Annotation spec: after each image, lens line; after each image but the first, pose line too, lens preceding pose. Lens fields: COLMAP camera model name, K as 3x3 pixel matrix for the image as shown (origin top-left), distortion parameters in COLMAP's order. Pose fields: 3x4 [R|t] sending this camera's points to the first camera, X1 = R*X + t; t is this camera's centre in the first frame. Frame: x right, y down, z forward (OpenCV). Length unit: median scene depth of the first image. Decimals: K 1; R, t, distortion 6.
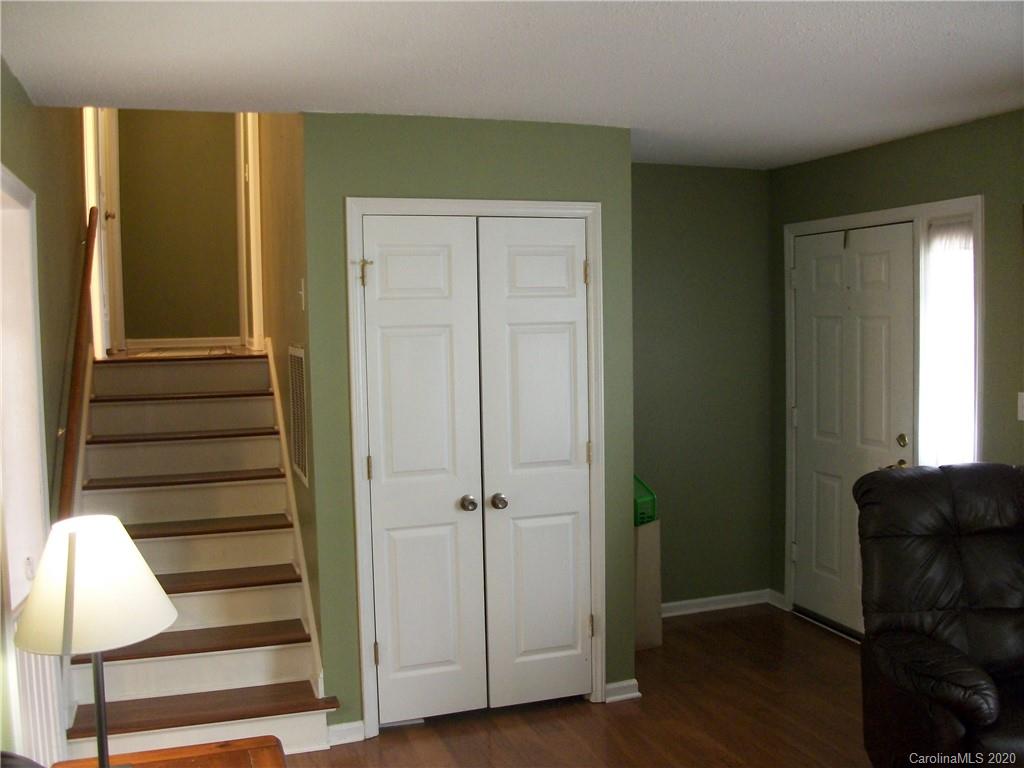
lens RADIAL K [[973.2, 0, 524.0], [0, 973.2, 383.7], [0, 0, 1]] dist [-0.149810, 0.085230]
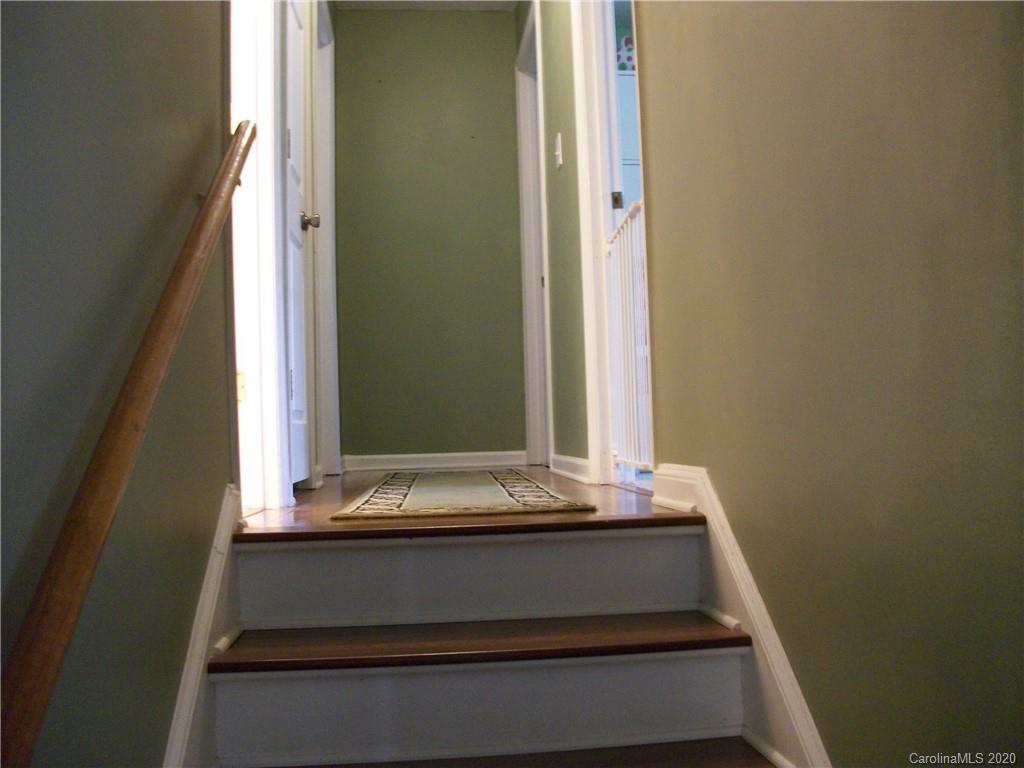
lens RADIAL K [[973.2, 0, 524.0], [0, 973.2, 383.7], [0, 0, 1]] dist [-0.149810, 0.085230]
pose [[0.974069, -0.023594, -0.225020, -0.233620], [0.000643, 0.994833, -0.101526, -0.039757], [0.226252, 0.098749, 0.969050, 0.590765]]
